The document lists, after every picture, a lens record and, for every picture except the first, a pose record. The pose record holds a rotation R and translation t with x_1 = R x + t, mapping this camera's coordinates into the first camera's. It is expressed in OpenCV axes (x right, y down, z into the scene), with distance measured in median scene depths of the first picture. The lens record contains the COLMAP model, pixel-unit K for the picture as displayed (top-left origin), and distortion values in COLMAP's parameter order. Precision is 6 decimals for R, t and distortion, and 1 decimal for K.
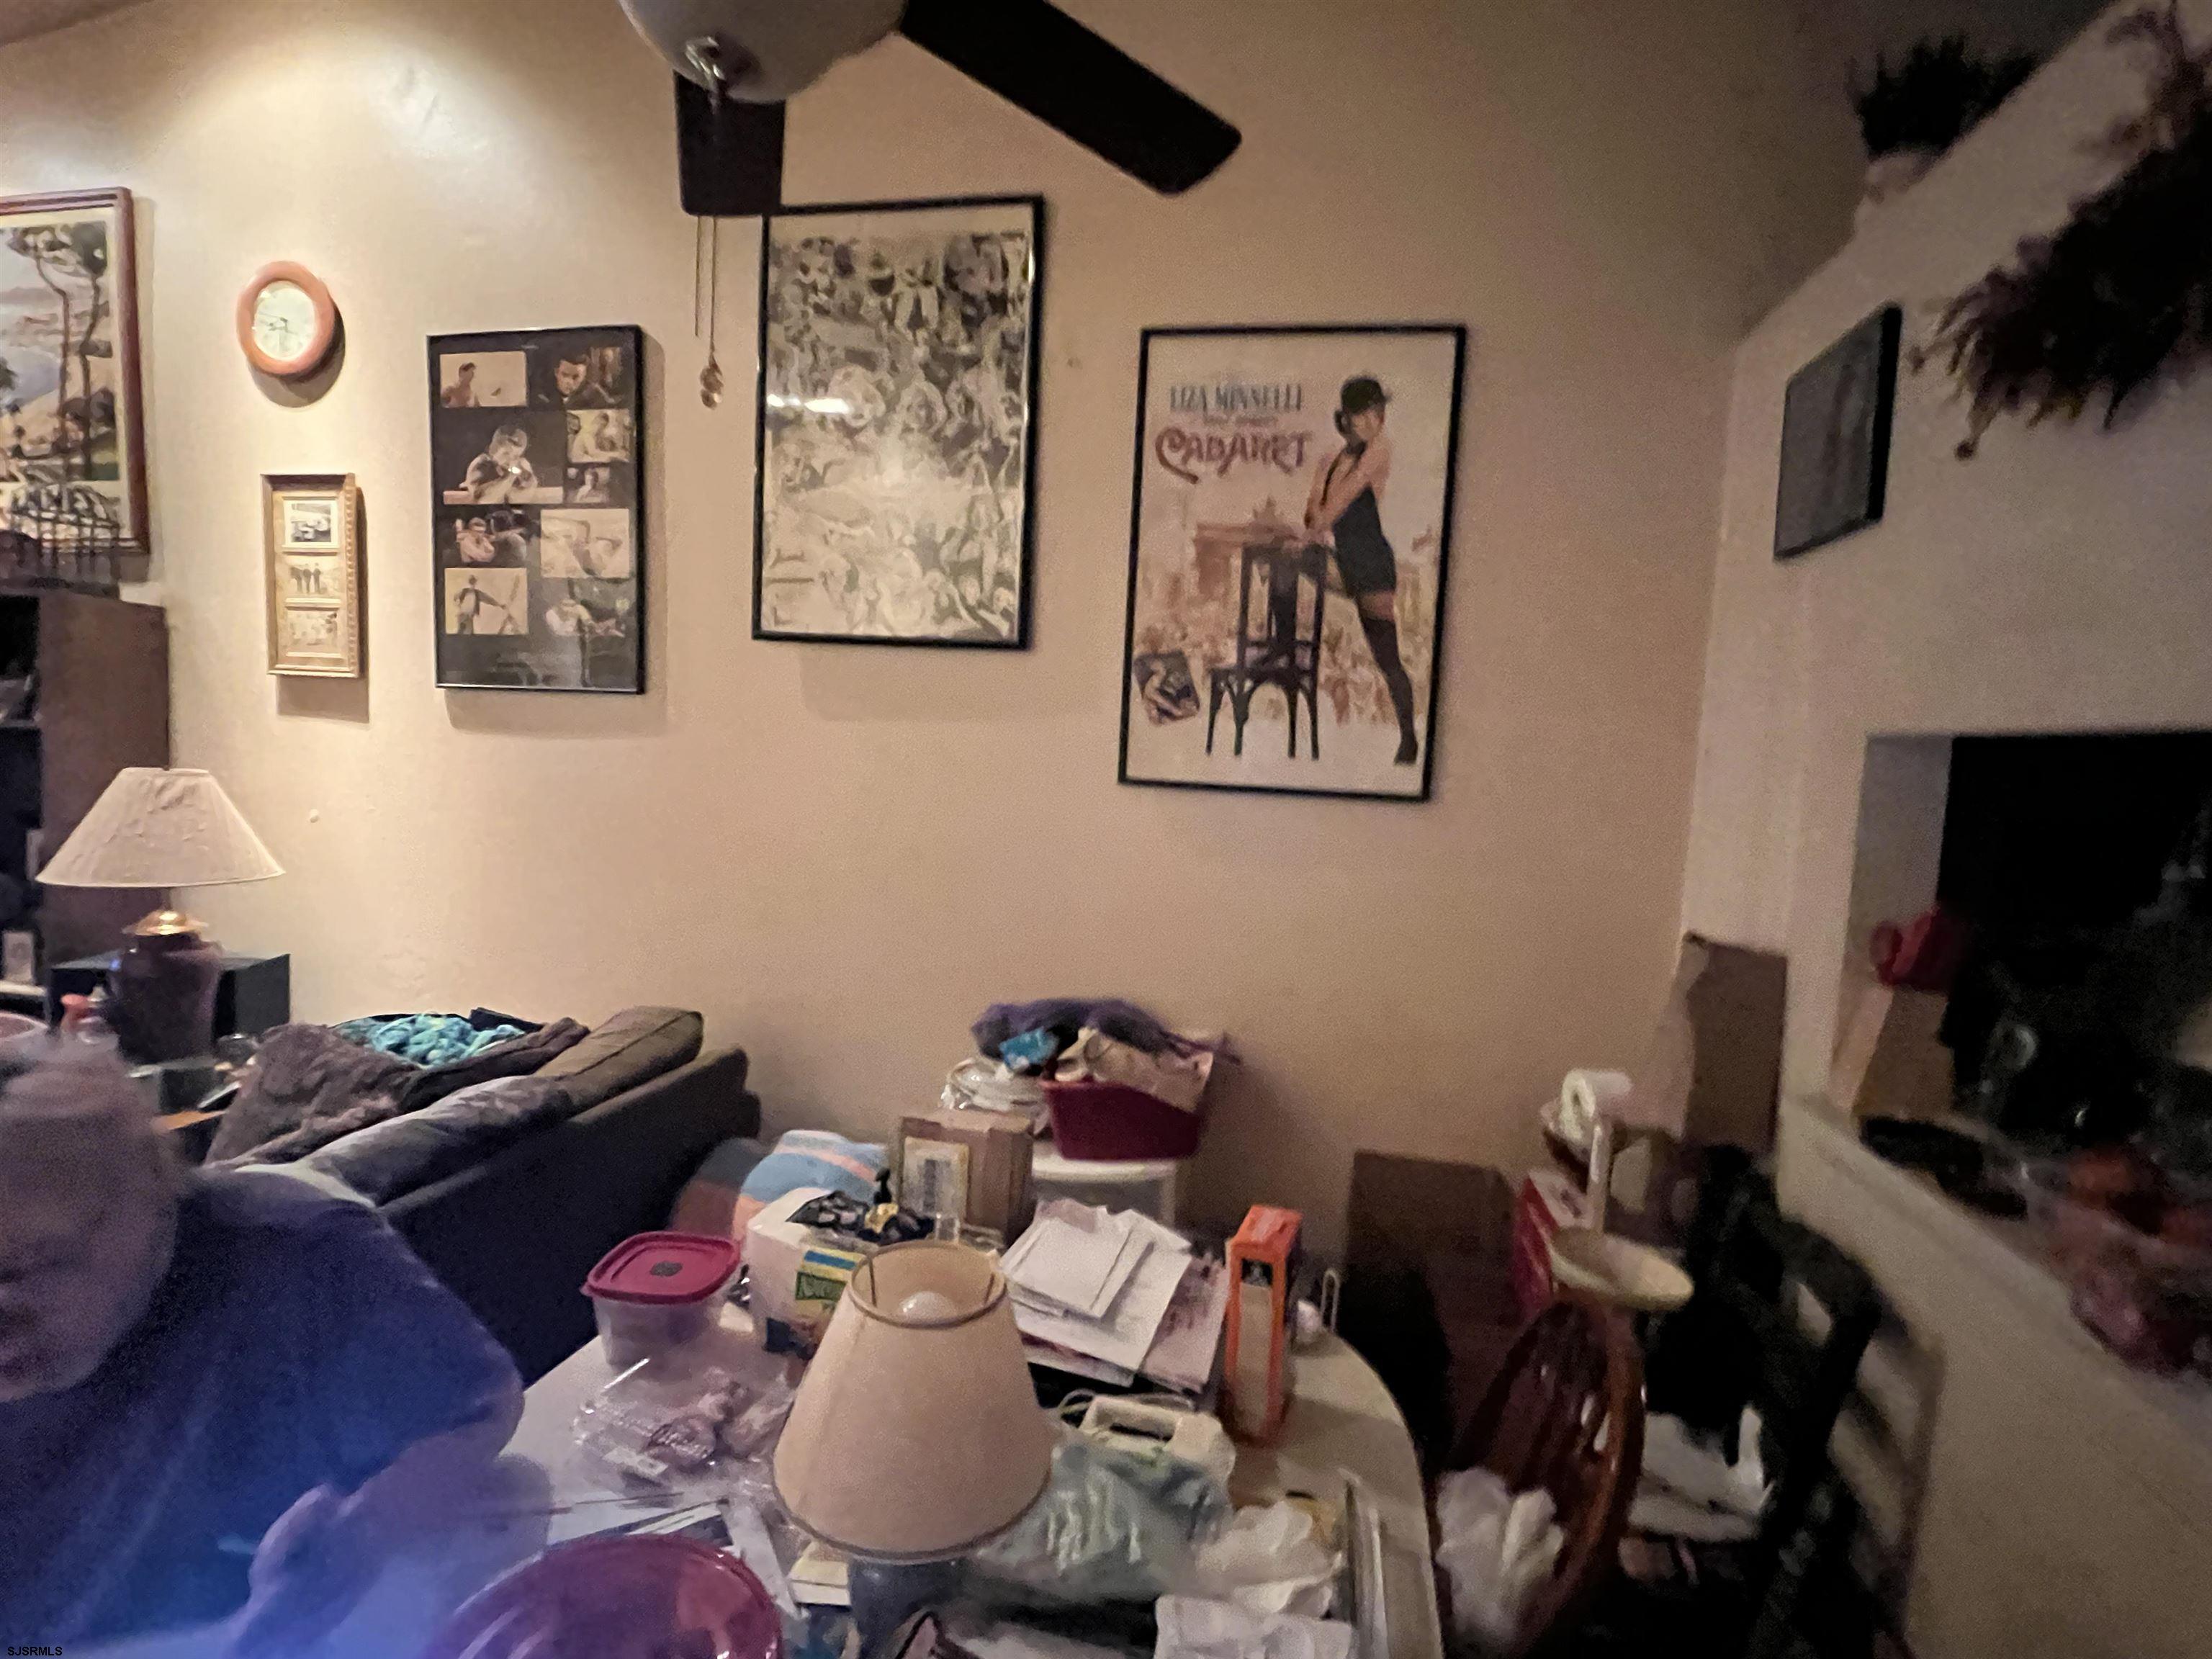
lens RADIAL K [[1047.9, 0, 1100.7], [0, 1047.9, 827.4], [0, 0, 1]] dist [0.000252, -0.000525]
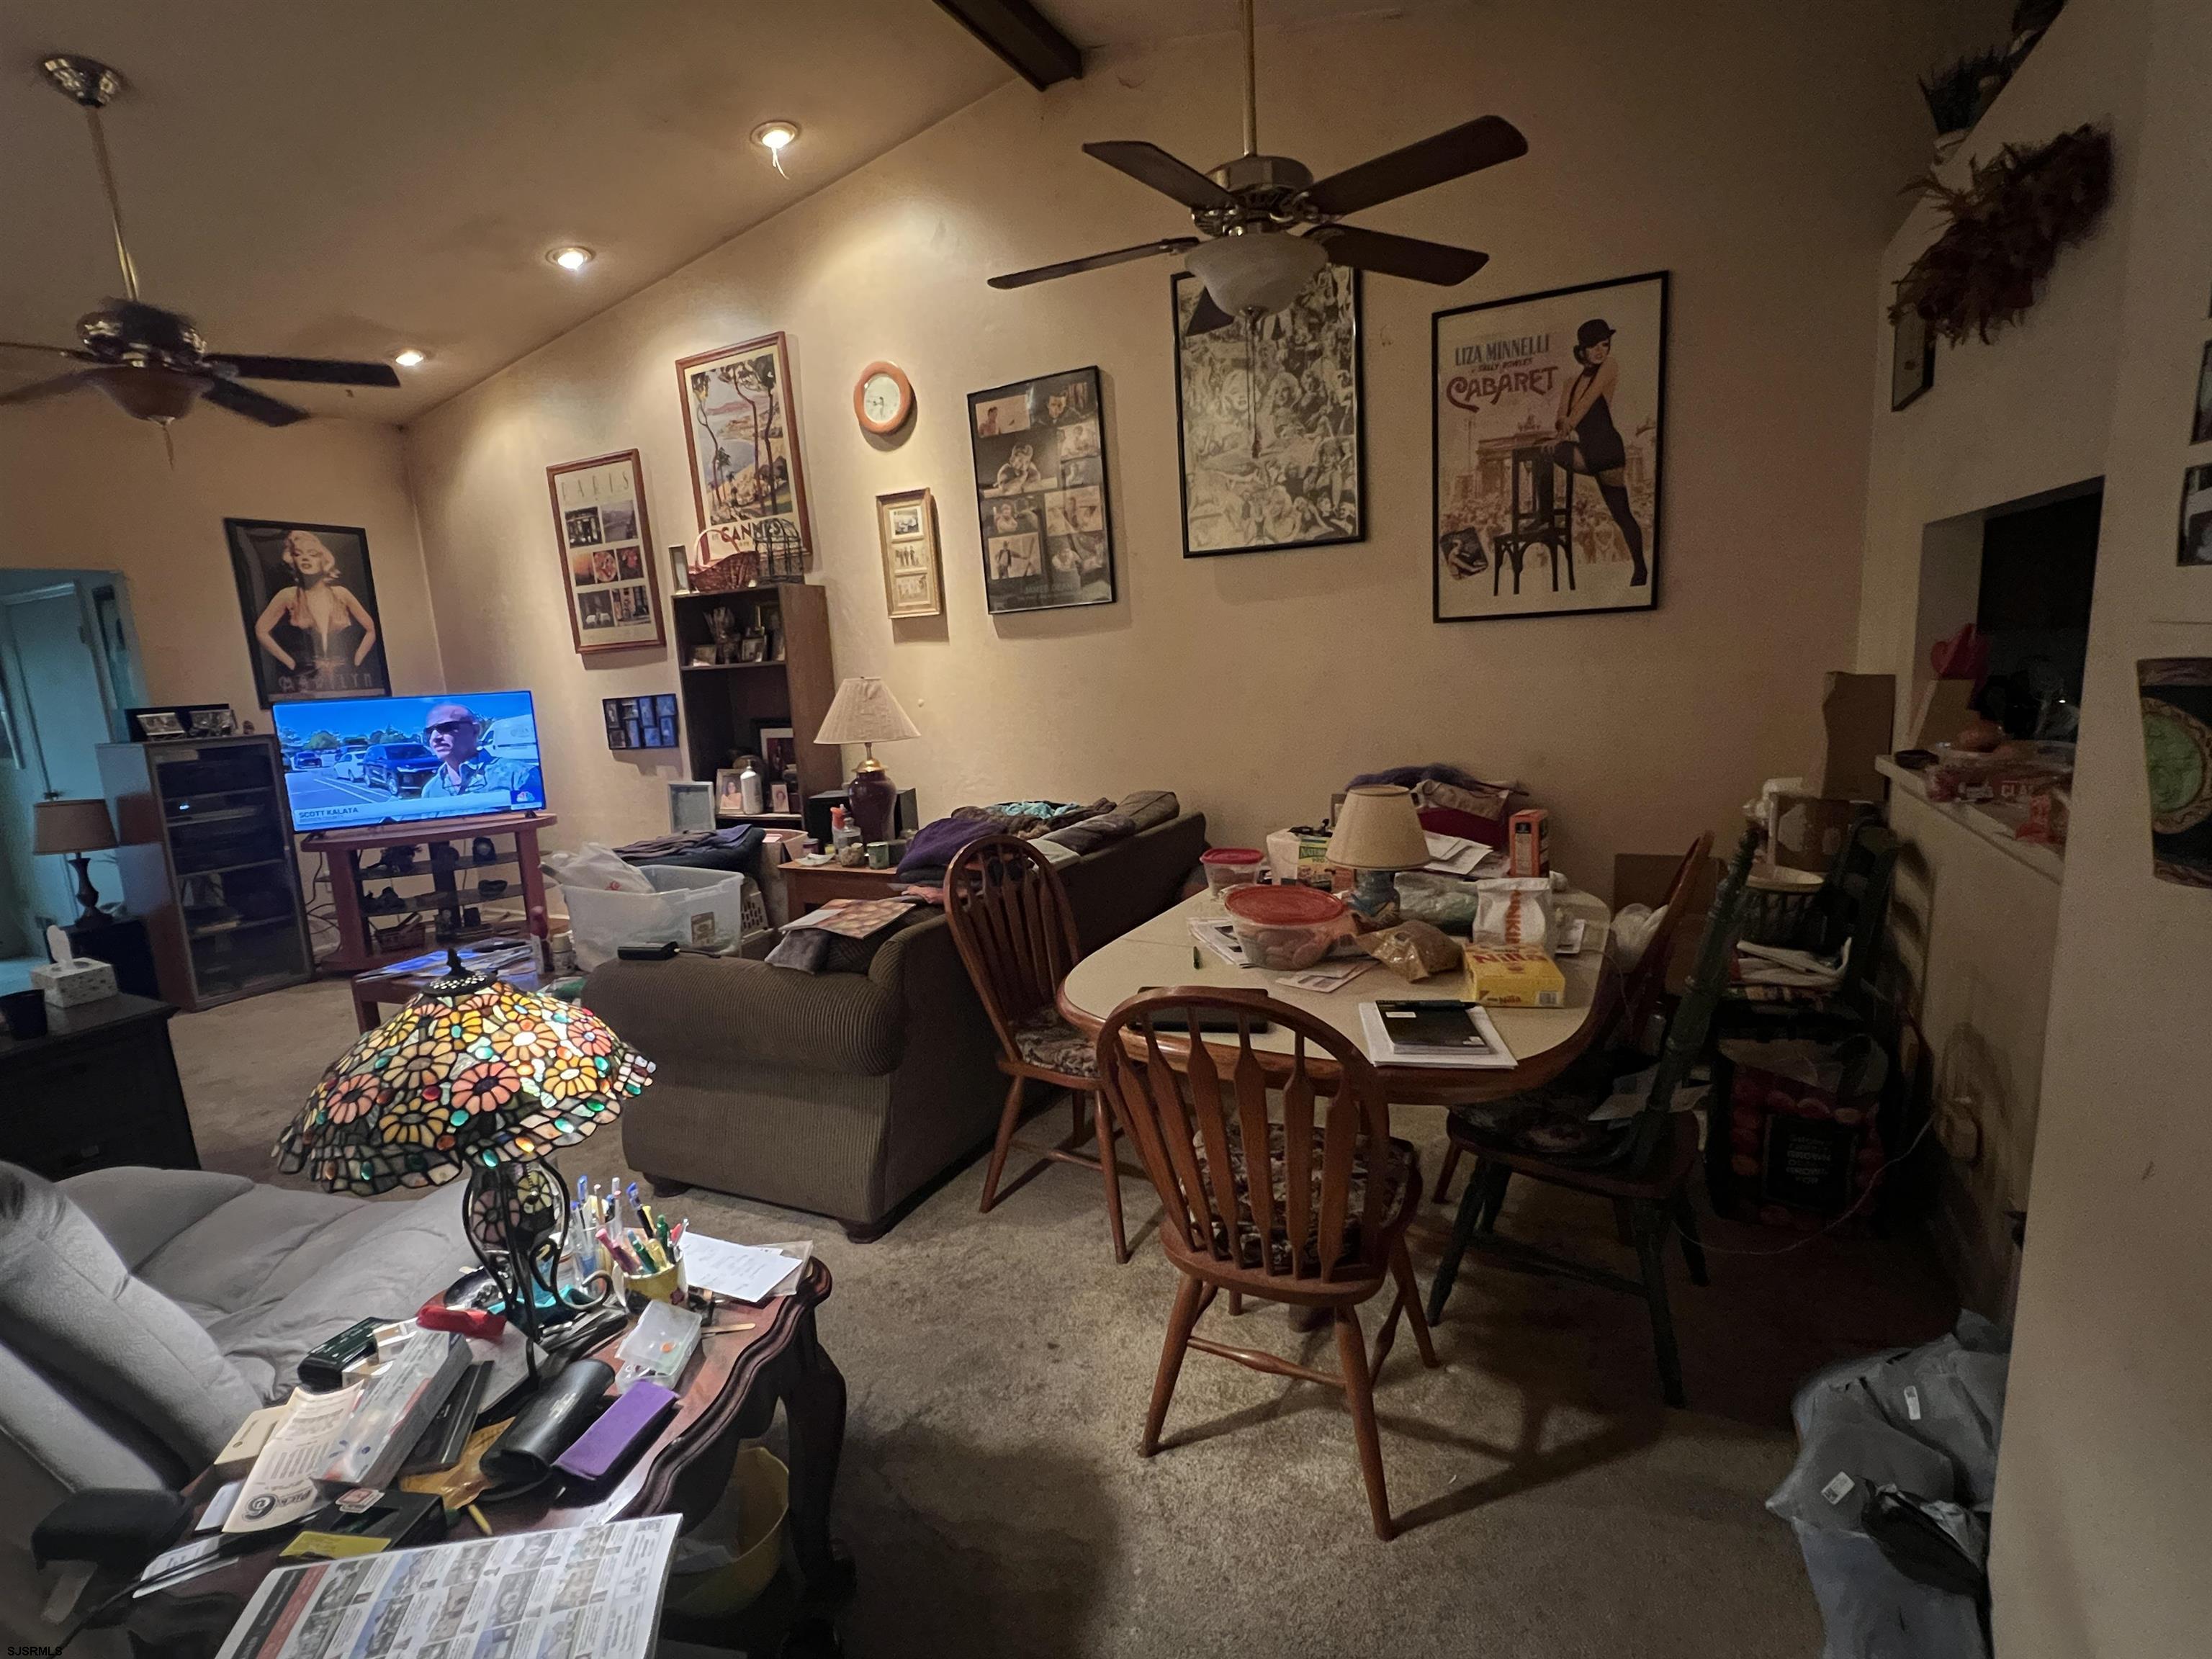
lens RADIAL K [[1047.9, 0, 1100.7], [0, 1047.9, 827.4], [0, 0, 1]] dist [0.000252, -0.000525]
pose [[0.957610, -0.059310, -0.281895, -0.033636], [0.085521, 0.992989, 0.081597, 0.085087], [0.275079, -0.102246, 0.955969, -0.595388]]
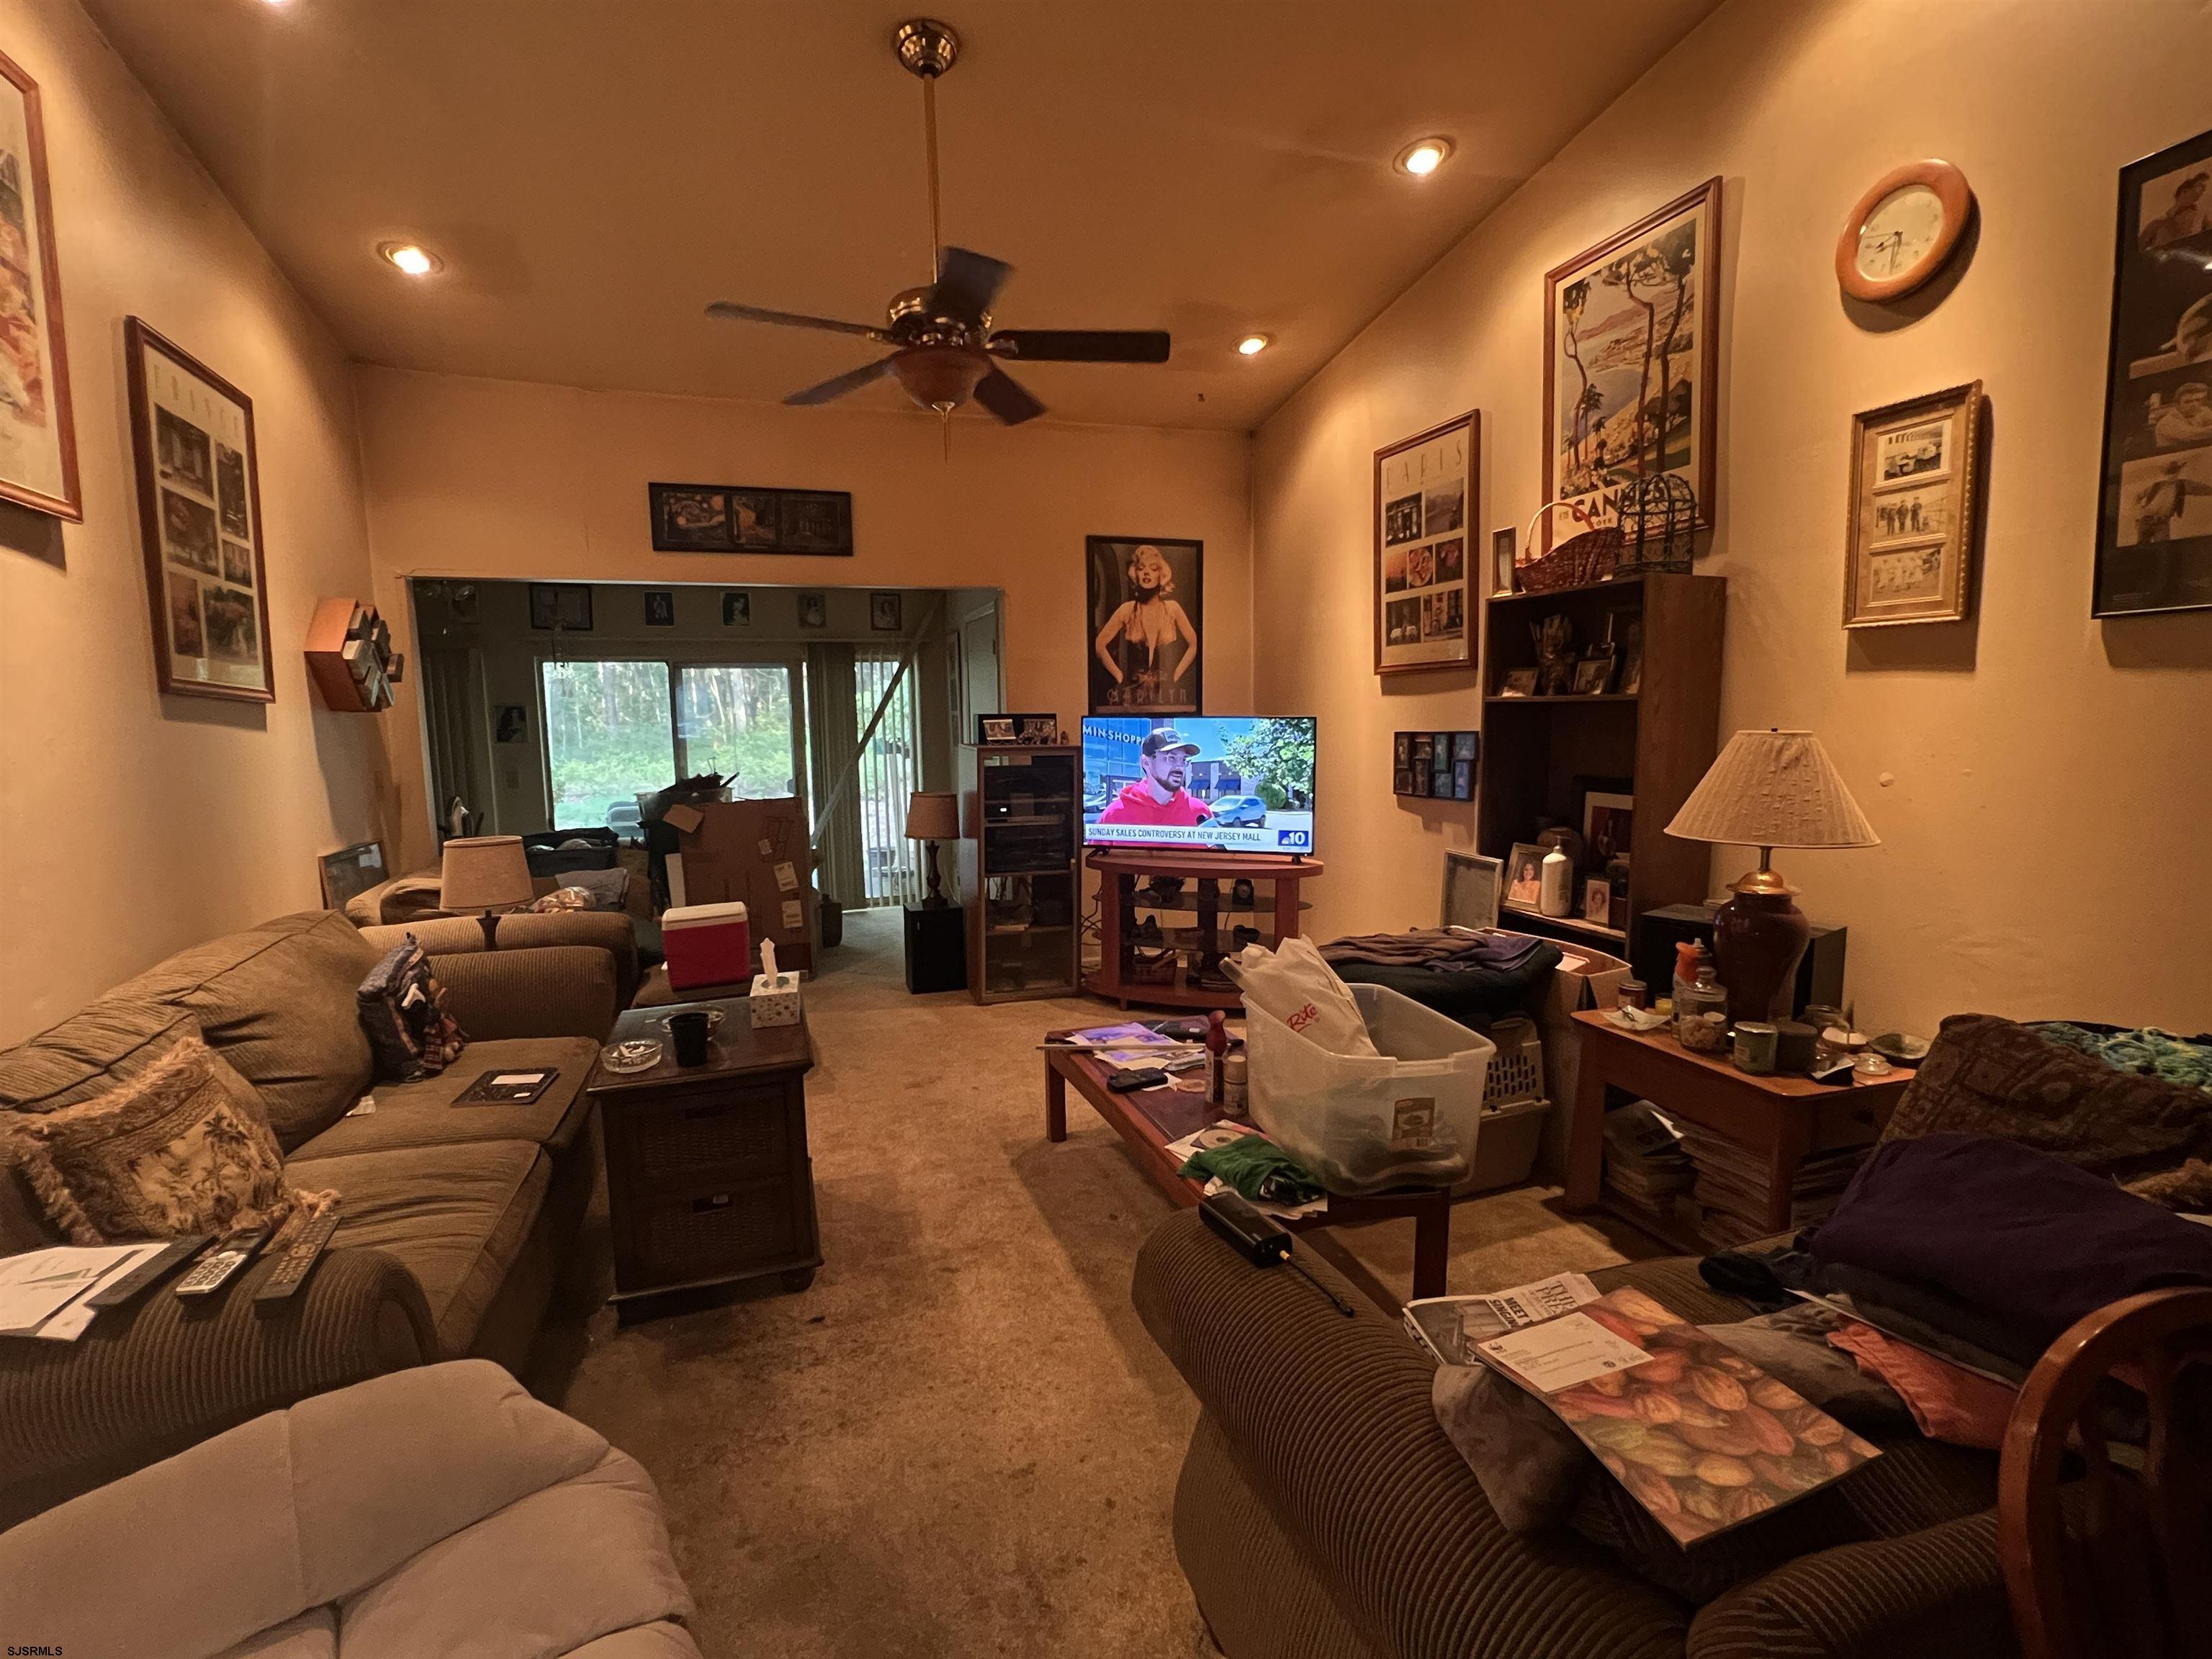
lens RADIAL K [[1047.9, 0, 1100.7], [0, 1047.9, 827.4], [0, 0, 1]] dist [0.000252, -0.000525]
pose [[0.496482, 0.043498, -0.866957, -0.344874], [-0.028079, 0.999026, 0.034044, 0.021651], [0.867593, 0.007441, 0.497219, -0.055294]]
